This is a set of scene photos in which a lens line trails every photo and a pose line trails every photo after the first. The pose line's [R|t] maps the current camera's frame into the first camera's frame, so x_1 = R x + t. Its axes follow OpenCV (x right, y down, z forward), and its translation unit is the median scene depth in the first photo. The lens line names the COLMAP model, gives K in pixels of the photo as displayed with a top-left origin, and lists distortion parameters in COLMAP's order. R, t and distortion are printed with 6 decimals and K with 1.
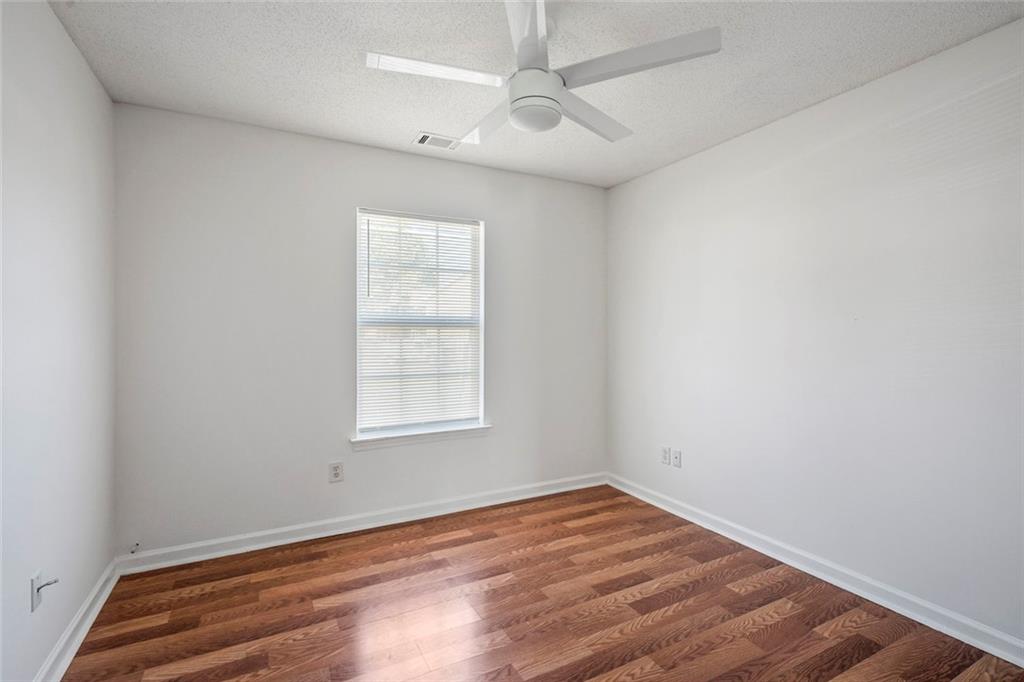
lens RADIAL K [[472.3, 0, 520.5], [0, 472.3, 332.9], [0, 0, 1]] dist [0.003215, -0.000323]
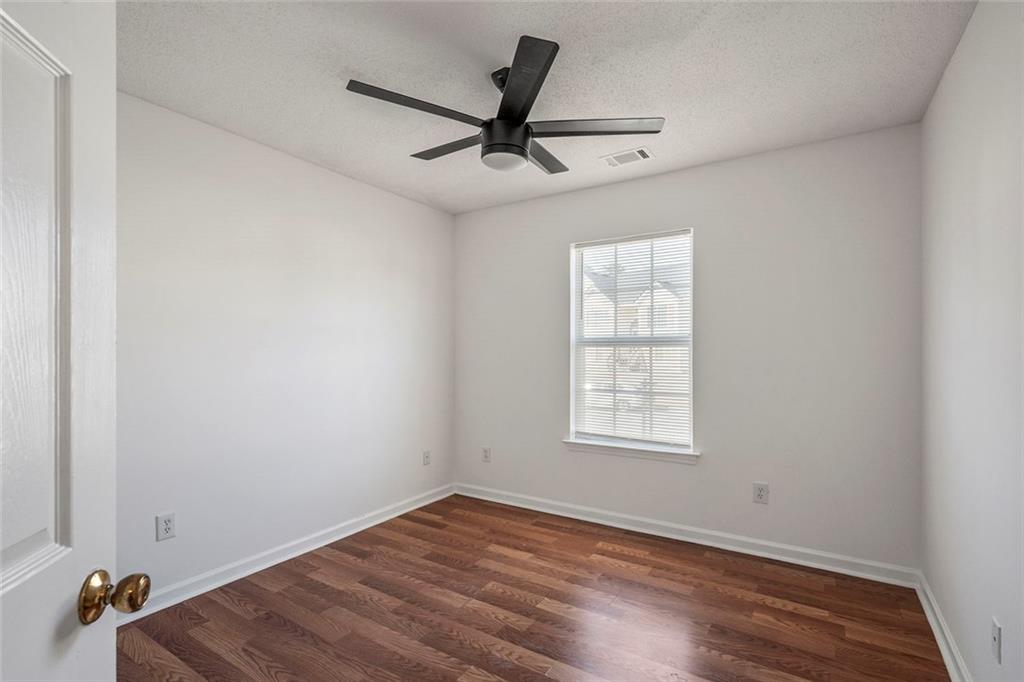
lens RADIAL K [[472.3, 0, 518.7], [0, 472.3, 358.4], [0, 0, 1]] dist [0.003215, -0.000323]
pose [[0.489250, 0.015879, -0.871999, 0.602401], [0.004843, 0.999769, 0.020923, -0.008651], [0.872130, -0.014460, 0.489060, 0.291783]]
